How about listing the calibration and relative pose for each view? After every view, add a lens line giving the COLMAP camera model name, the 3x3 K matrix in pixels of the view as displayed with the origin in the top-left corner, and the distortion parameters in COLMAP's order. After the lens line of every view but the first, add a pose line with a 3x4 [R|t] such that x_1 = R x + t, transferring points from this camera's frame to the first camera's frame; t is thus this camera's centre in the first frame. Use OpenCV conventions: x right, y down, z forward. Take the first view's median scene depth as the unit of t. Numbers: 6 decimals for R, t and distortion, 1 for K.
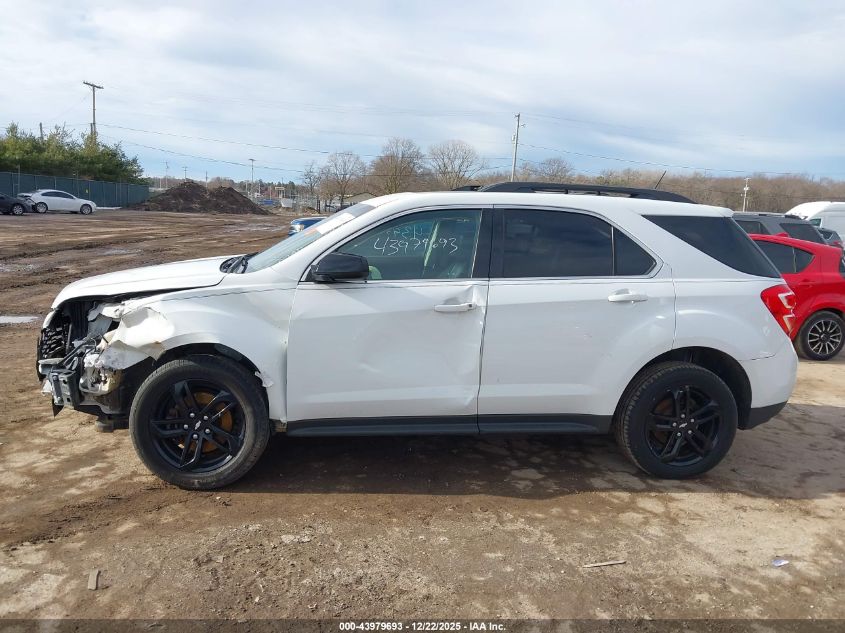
lens RADIAL K [[673.3, 0, 410.9], [0, 673.3, 316.1], [0, 0, 1]] dist [0.039804, -0.059804]
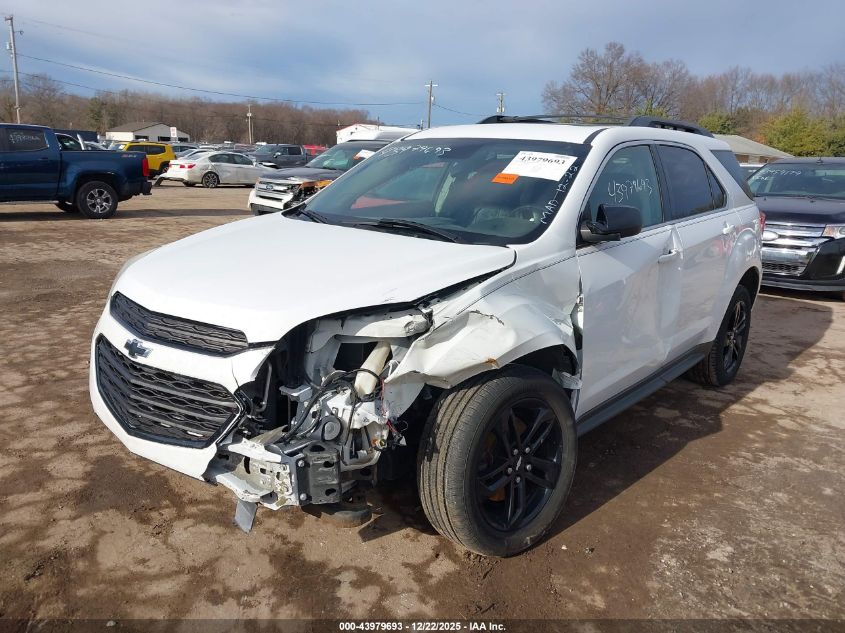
lens RADIAL K [[673.3, 0, 410.9], [0, 673.3, 316.1], [0, 0, 1]] dist [0.039804, -0.059804]
pose [[0.755781, -0.168634, 0.632738, -0.822442], [0.100200, 0.984674, 0.142745, -0.102763], [-0.647112, -0.044484, 0.761096, 0.543585]]
